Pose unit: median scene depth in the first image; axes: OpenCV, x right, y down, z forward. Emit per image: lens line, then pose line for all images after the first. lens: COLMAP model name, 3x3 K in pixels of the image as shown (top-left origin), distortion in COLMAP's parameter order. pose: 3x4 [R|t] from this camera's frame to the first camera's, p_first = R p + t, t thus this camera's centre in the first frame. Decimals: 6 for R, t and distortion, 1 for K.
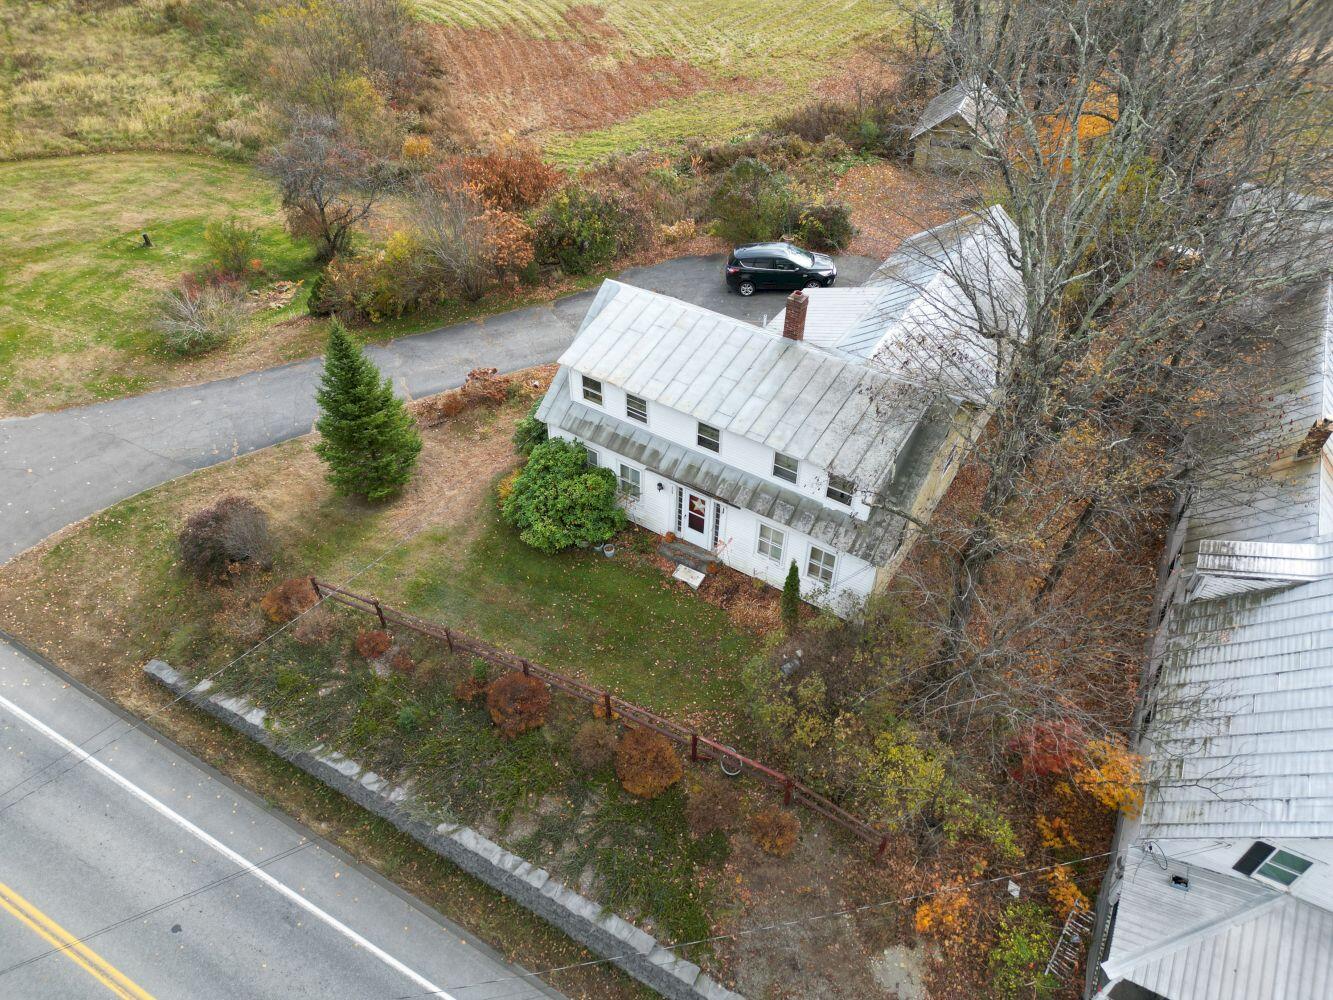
lens RADIAL K [[923.7, 0, 666.5], [0, 923.7, 500.0], [0, 0, 1]] dist [0.082266, -0.075876]
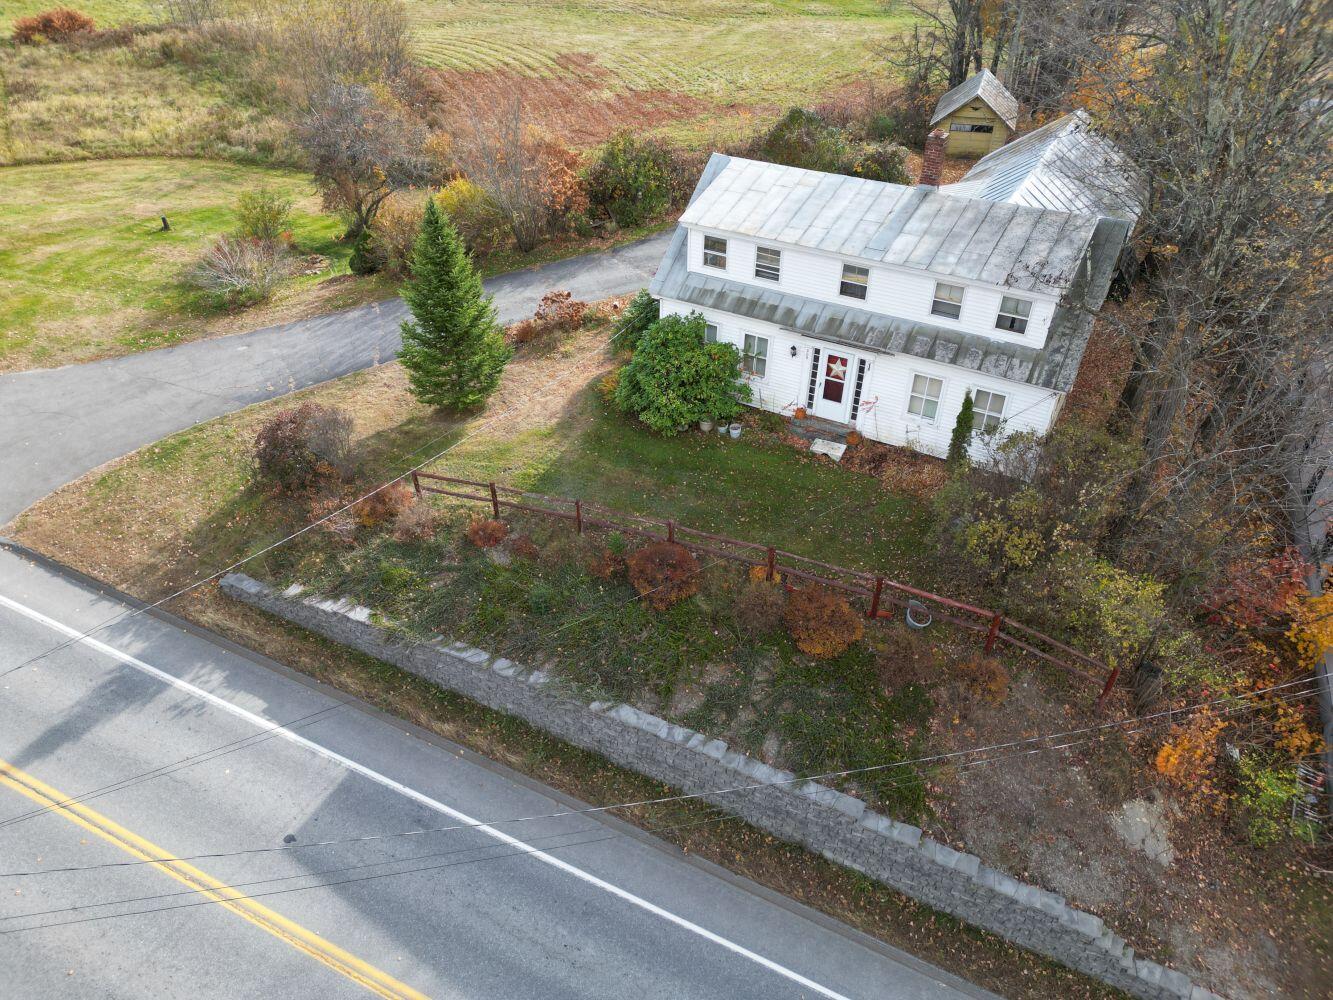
lens RADIAL K [[923.7, 0, 666.5], [0, 923.7, 500.0], [0, 0, 1]] dist [0.082266, -0.075876]
pose [[0.997838, -0.039225, 0.052741, -0.185560], [0.044642, 0.993383, -0.105815, 0.222433], [-0.048241, 0.107941, 0.992986, 0.098542]]
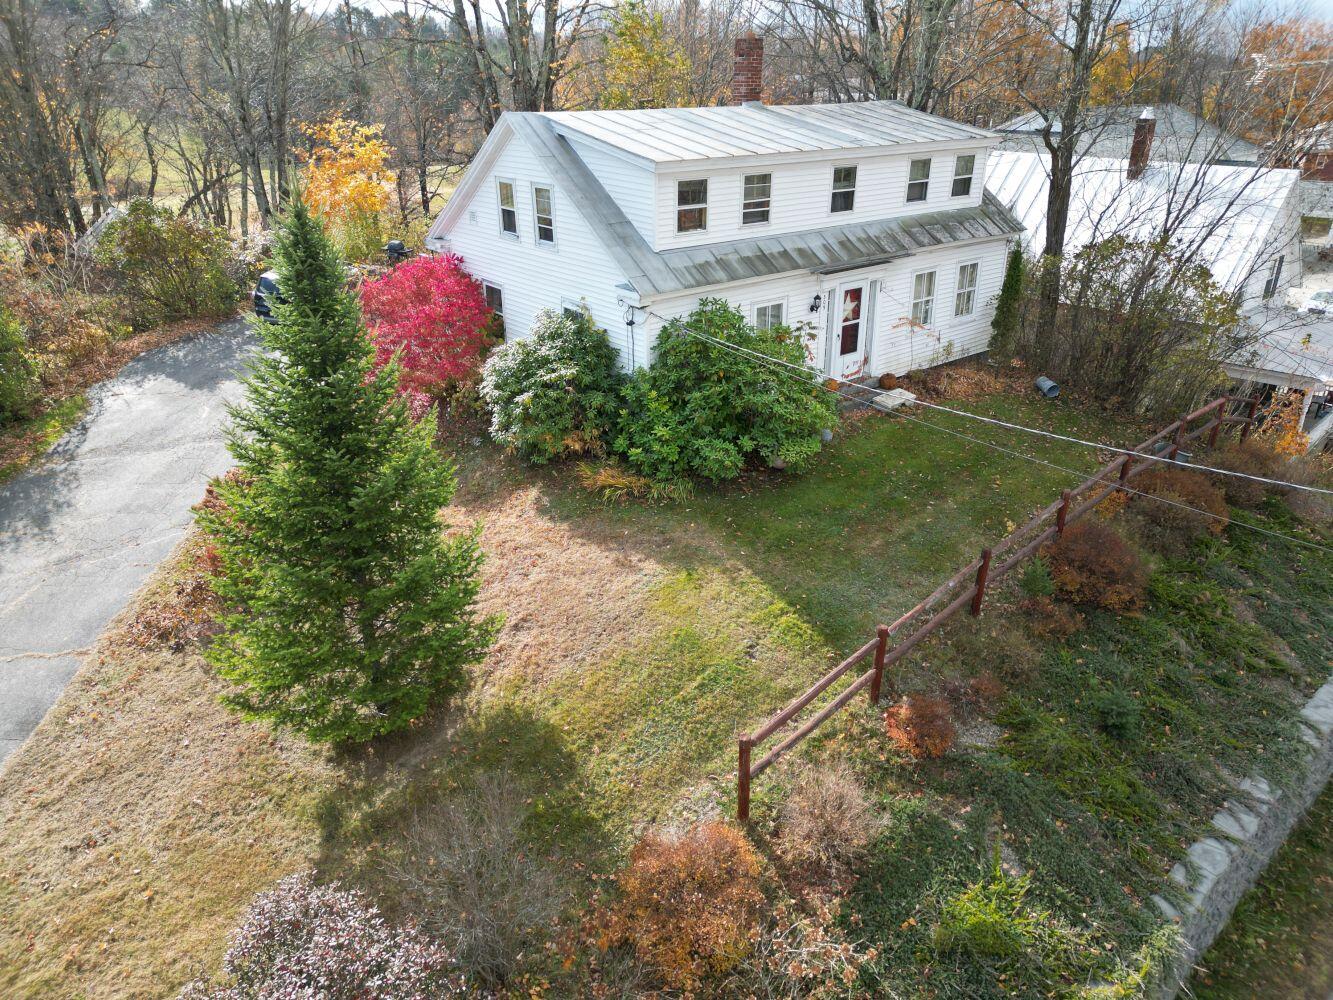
lens RADIAL K [[915.6, 0, 672.0], [0, 915.6, 502.5], [0, 0, 1]] dist [0.076424, -0.065744]
pose [[0.315842, -0.395036, 0.862665, -0.673998], [0.654634, 0.748862, 0.103246, -0.043422], [-0.686803, 0.532120, 0.495126, 0.801188]]
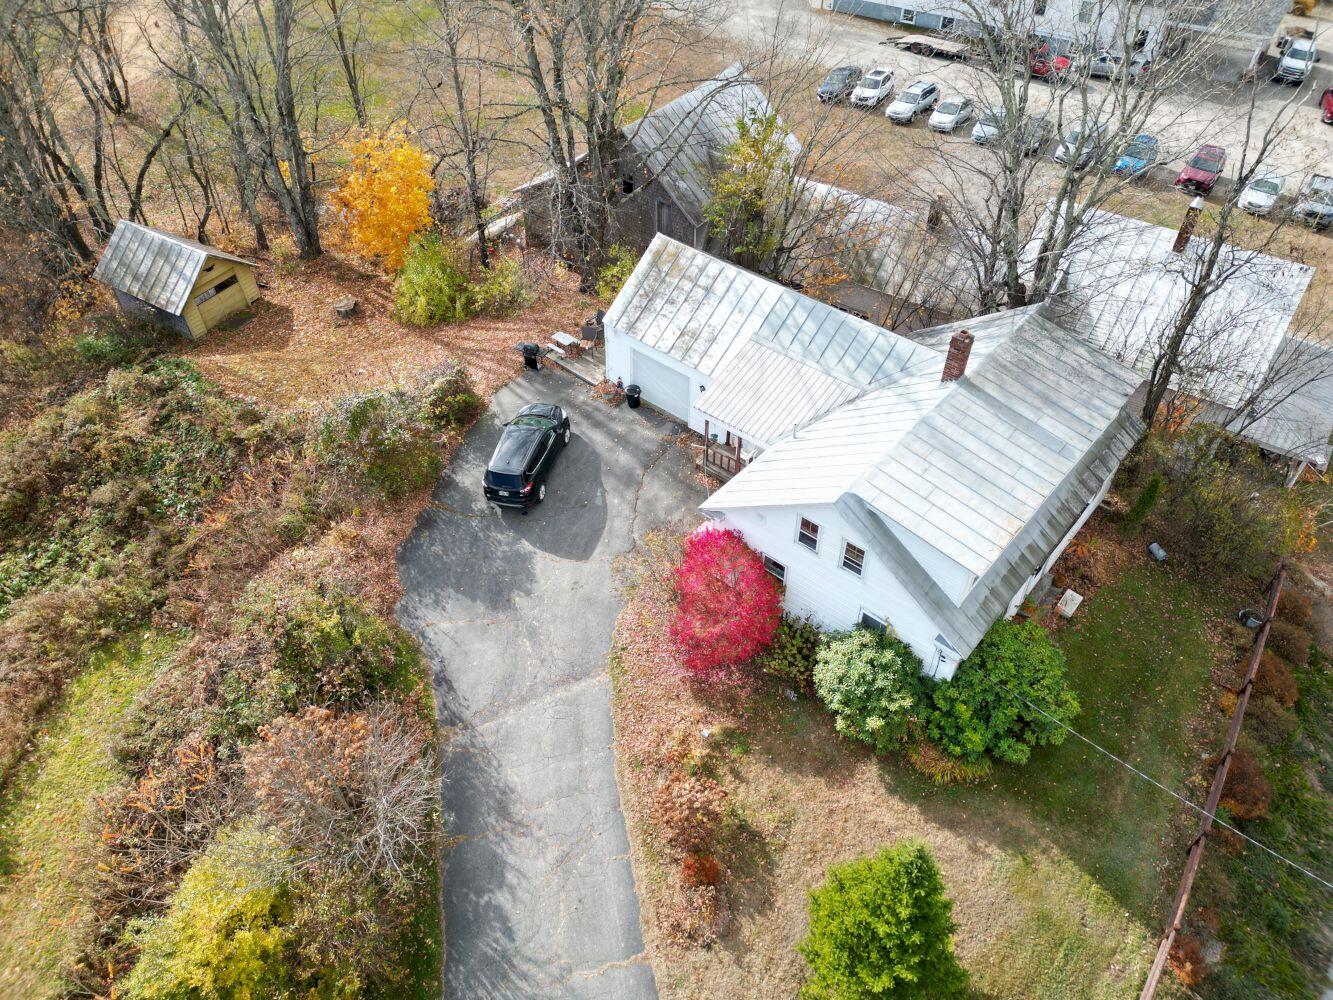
lens RADIAL K [[923.7, 0, 666.5], [0, 923.7, 500.0], [0, 0, 1]] dist [0.082266, -0.075876]
pose [[0.138855, -0.689946, 0.710418, -0.661078], [0.688030, 0.583171, 0.431887, -0.699988], [-0.712274, 0.428819, 0.555680, 0.699430]]
